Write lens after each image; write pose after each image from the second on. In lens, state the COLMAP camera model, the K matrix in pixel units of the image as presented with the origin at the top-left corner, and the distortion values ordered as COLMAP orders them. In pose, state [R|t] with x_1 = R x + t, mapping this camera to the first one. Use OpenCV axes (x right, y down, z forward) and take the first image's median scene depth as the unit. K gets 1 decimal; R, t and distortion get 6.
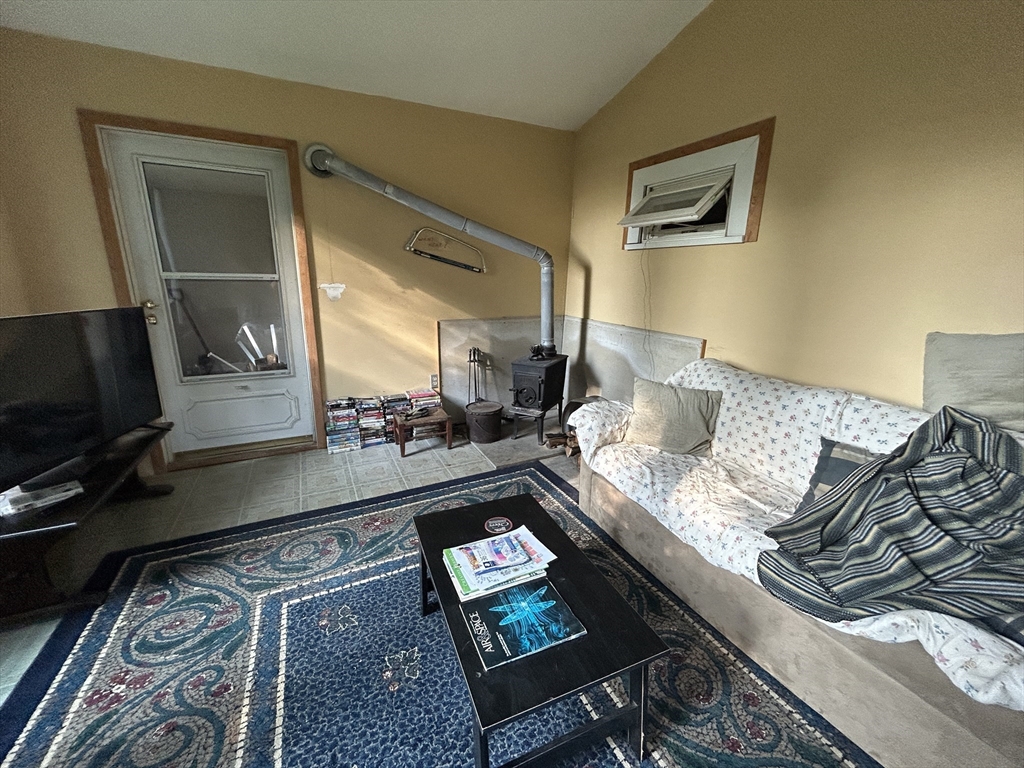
lens RADIAL K [[411.0, 0, 511.4], [0, 411.0, 381.8], [0, 0, 1]] dist [-0.001144, 0.000087]
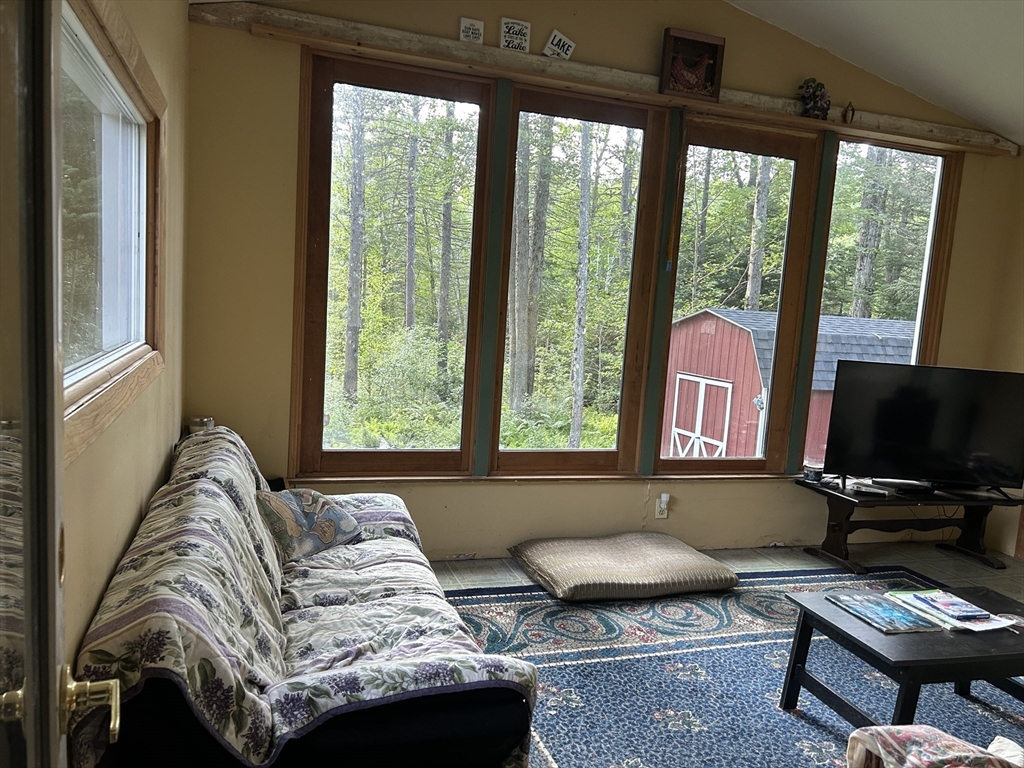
lens RADIAL K [[767.0, 0, 513.0], [0, 767.0, 390.5], [0, 0, 1]] dist [0.069509, -0.078101]
pose [[-0.126313, 0.089499, -0.987945, 0.828179], [-0.311234, 0.942059, 0.125135, 0.007384], [0.941901, 0.323289, -0.091139, -0.004703]]
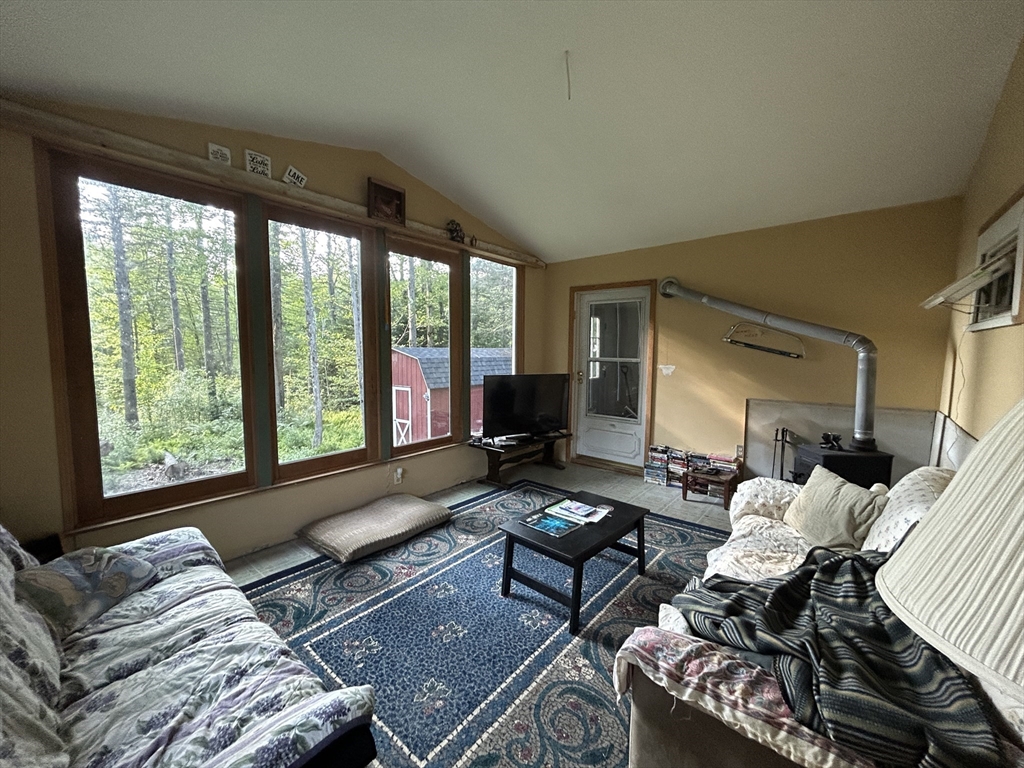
lens RADIAL K [[411.0, 0, 510.7], [0, 411.0, 384.3], [0, 0, 1]] dist [-0.001144, 0.000087]
pose [[0.406183, 0.063780, -0.911563, 0.639284], [-0.228260, 0.973019, -0.033631, 0.001642], [0.884824, 0.221734, 0.409782, -0.066629]]
